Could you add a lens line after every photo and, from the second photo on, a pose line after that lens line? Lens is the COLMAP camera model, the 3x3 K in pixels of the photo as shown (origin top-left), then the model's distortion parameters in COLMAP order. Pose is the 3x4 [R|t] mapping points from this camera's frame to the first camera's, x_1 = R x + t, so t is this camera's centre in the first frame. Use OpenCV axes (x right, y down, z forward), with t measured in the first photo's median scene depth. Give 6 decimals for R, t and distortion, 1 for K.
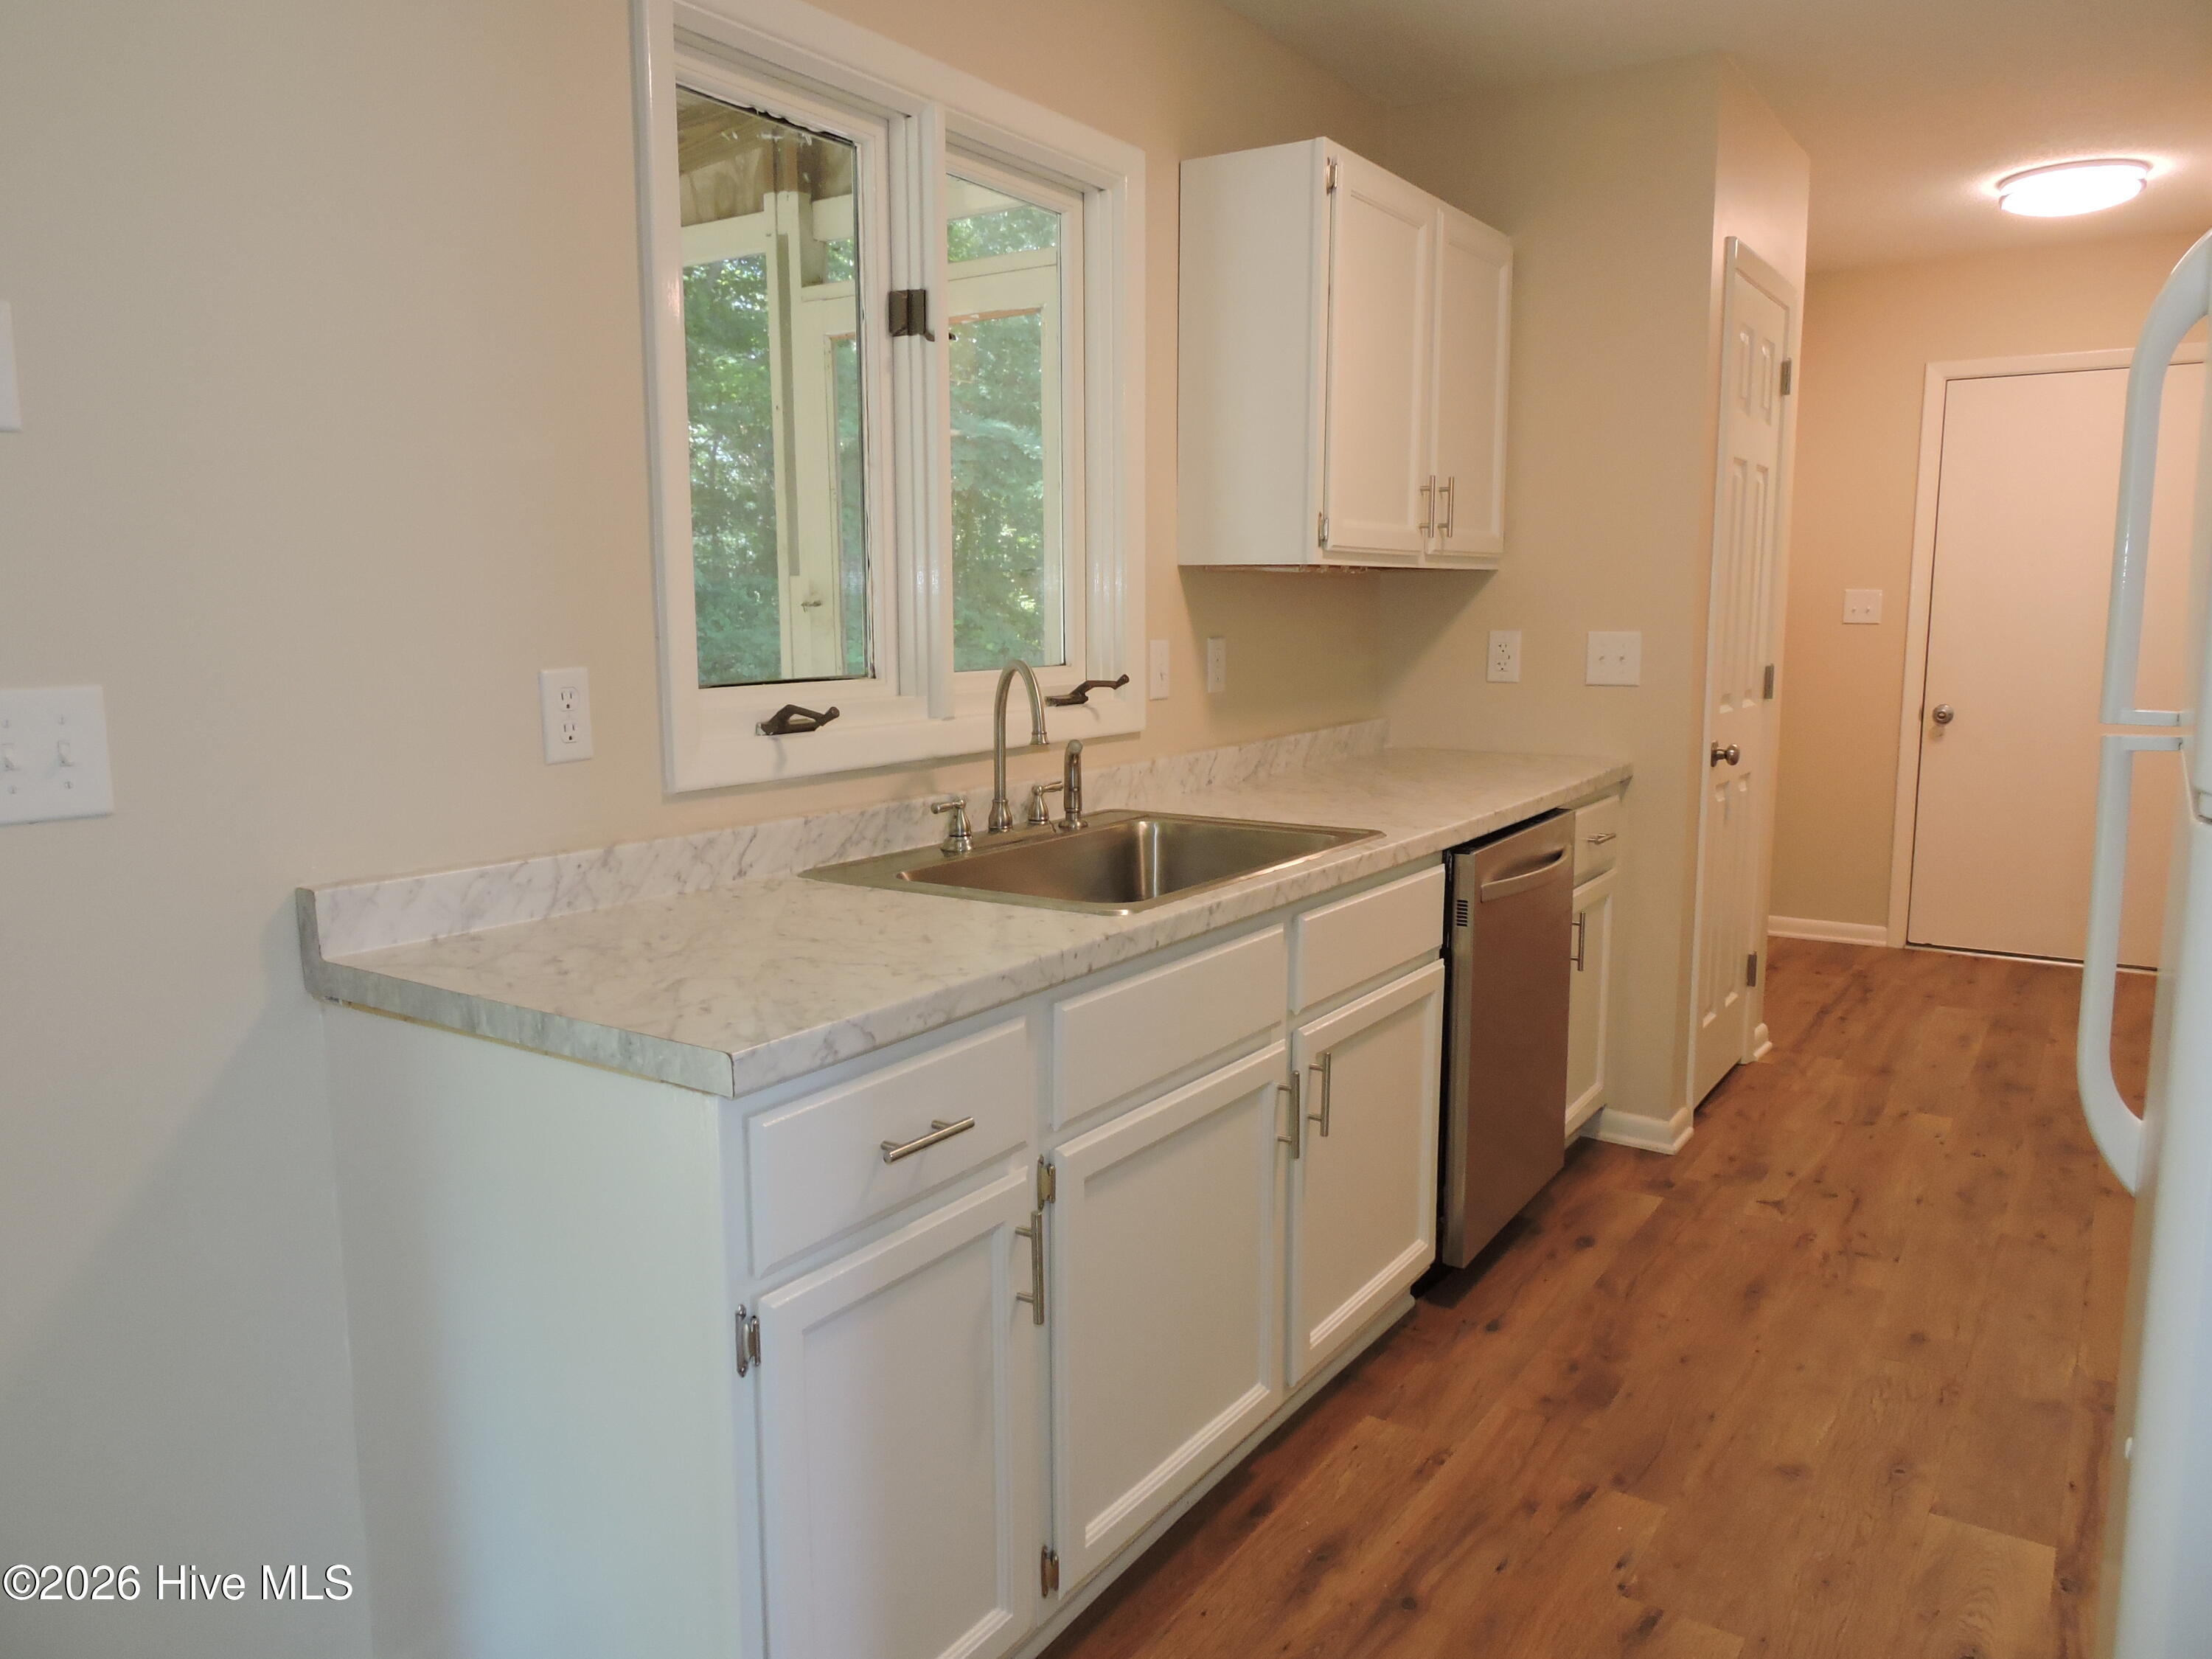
lens RADIAL K [[1578.2, 0, 1108.0], [0, 1578.2, 834.6], [0, 0, 1]] dist [-0.003448, 0.000254]
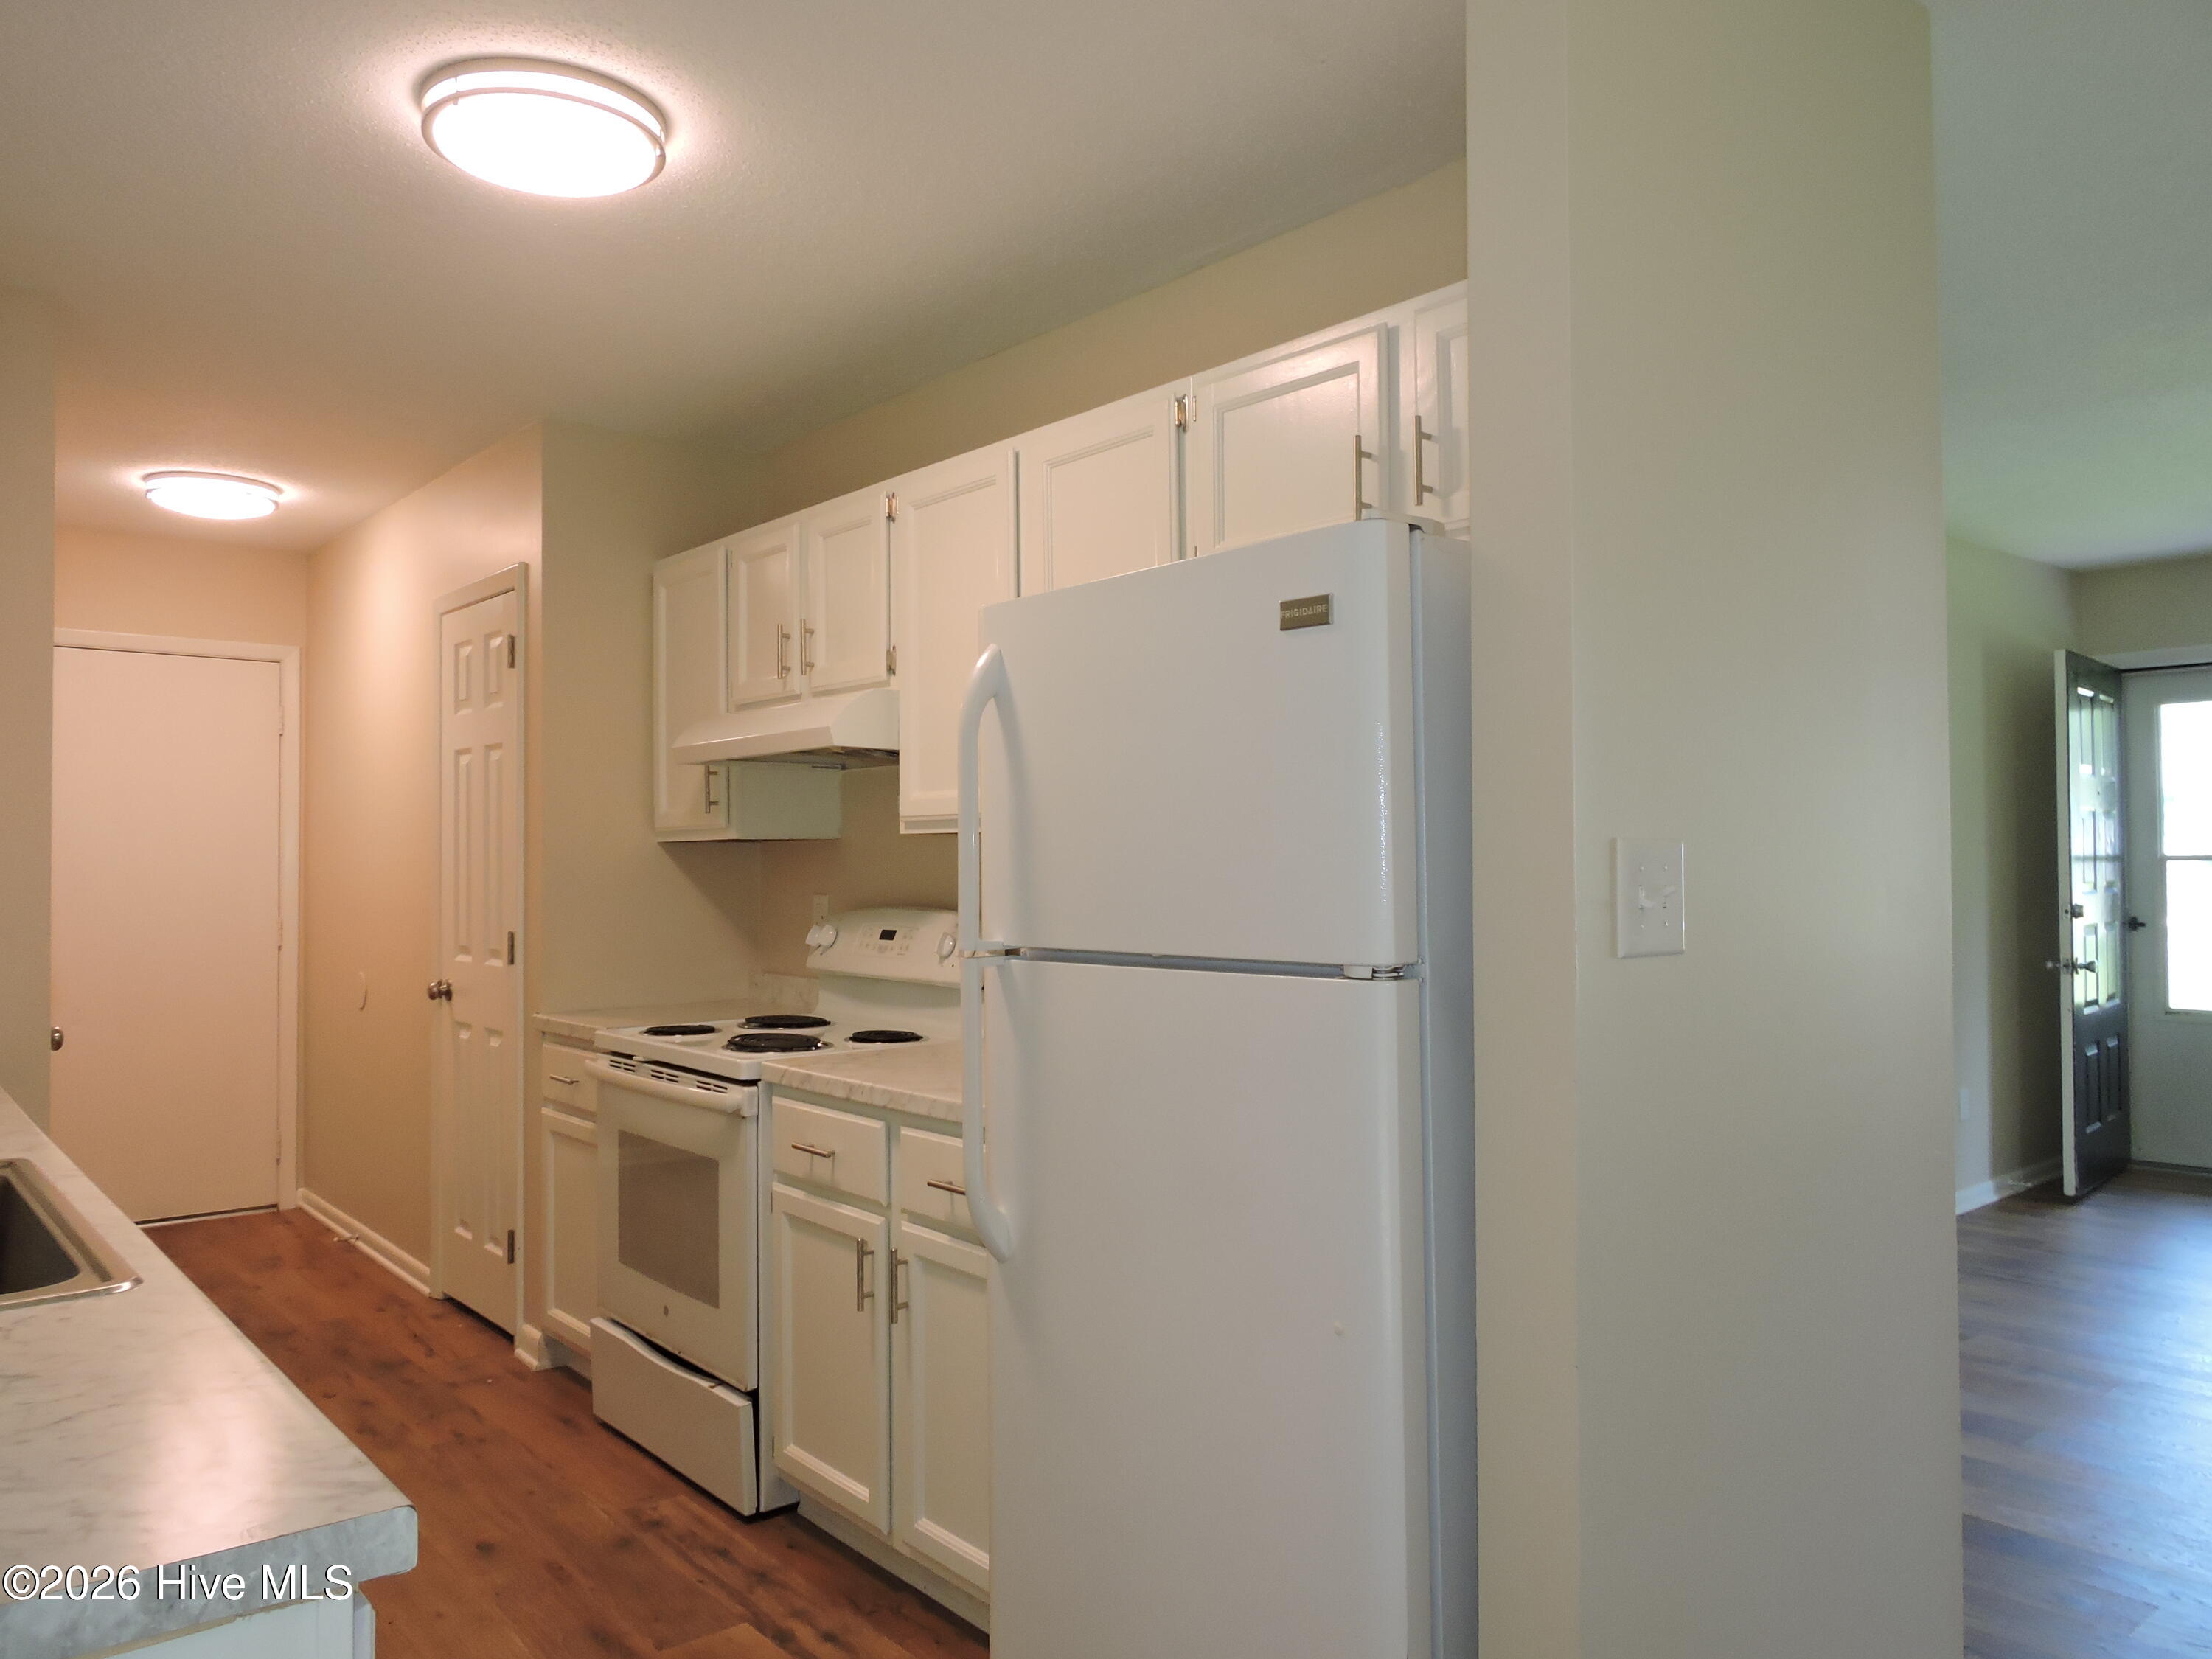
lens RADIAL K [[1578.2, 0, 1108.0], [0, 1578.2, 834.6], [0, 0, 1]] dist [-0.003448, 0.000254]
pose [[0.287399, 0.016260, 0.957673, -0.507921], [0.142434, 0.988013, -0.059520, -0.045335], [-0.947161, 0.153511, 0.281638, 0.280627]]
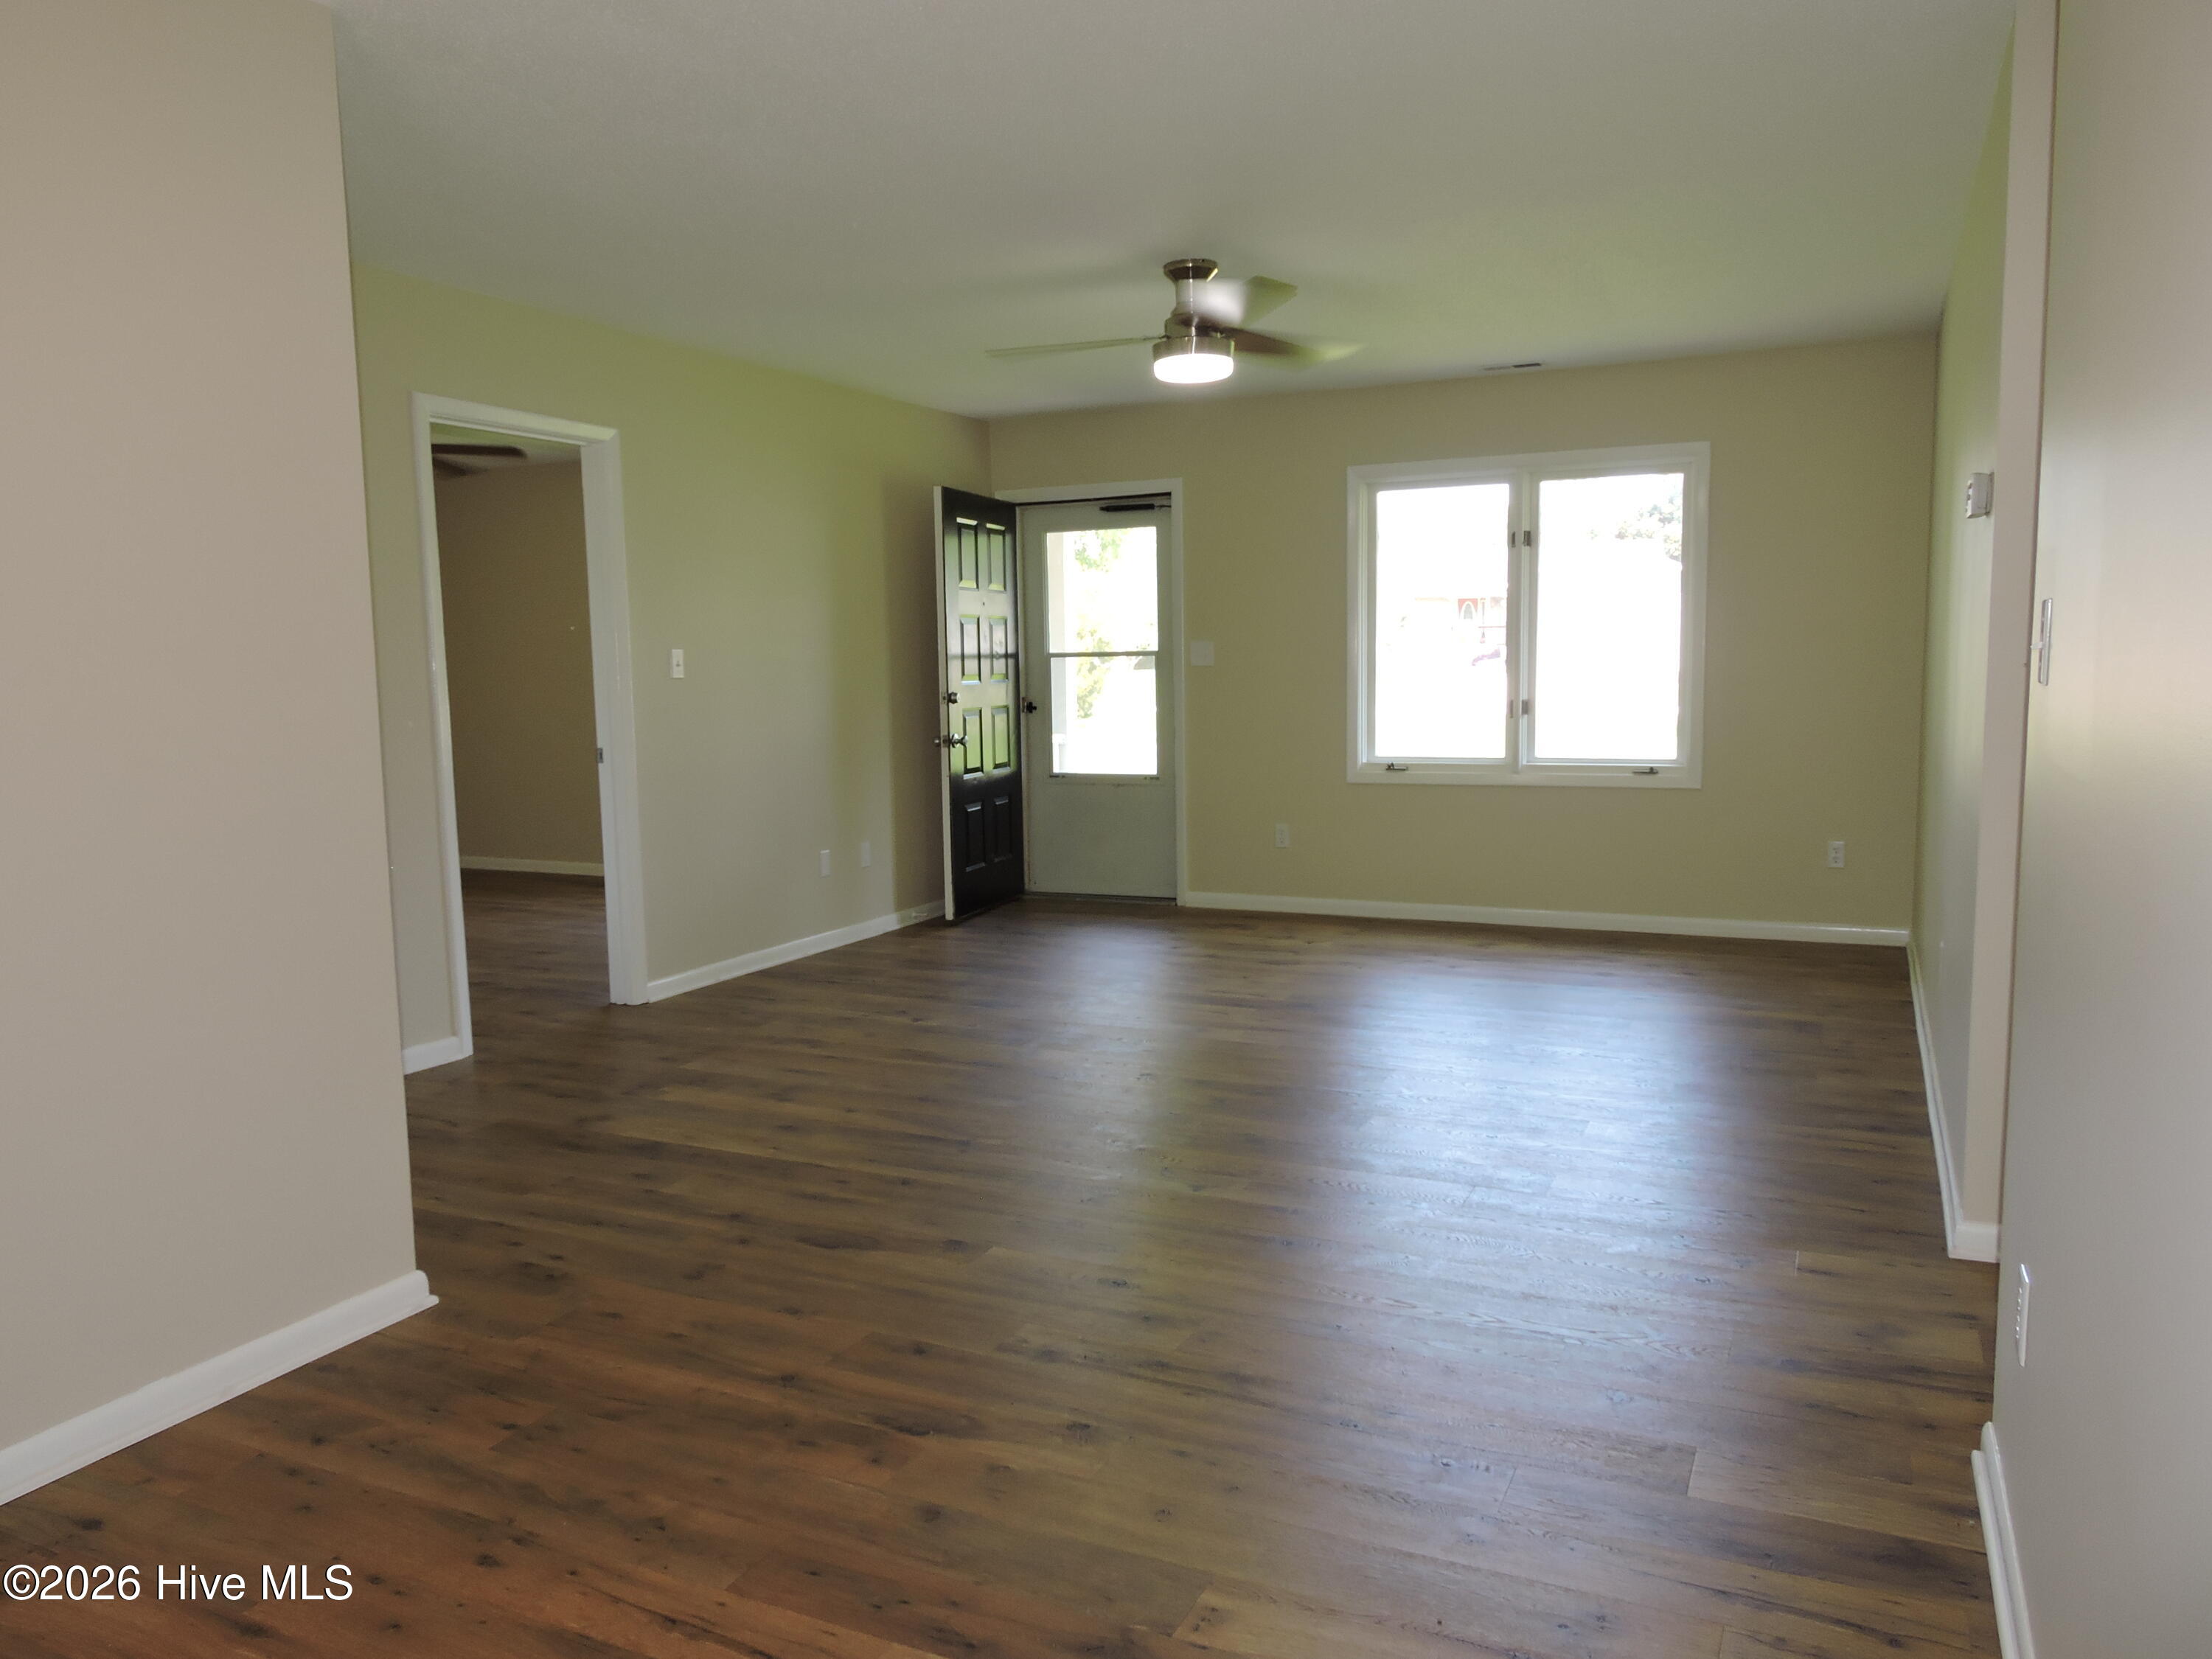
lens RADIAL K [[1578.2, 0, 1108.0], [0, 1578.2, 834.6], [0, 0, 1]] dist [-0.003448, 0.000254]
pose [[-0.140653, -0.105365, 0.984436, -0.871013], [0.155811, 0.979575, 0.127106, 0.065739], [-0.977722, 0.171264, -0.121363, -0.359900]]
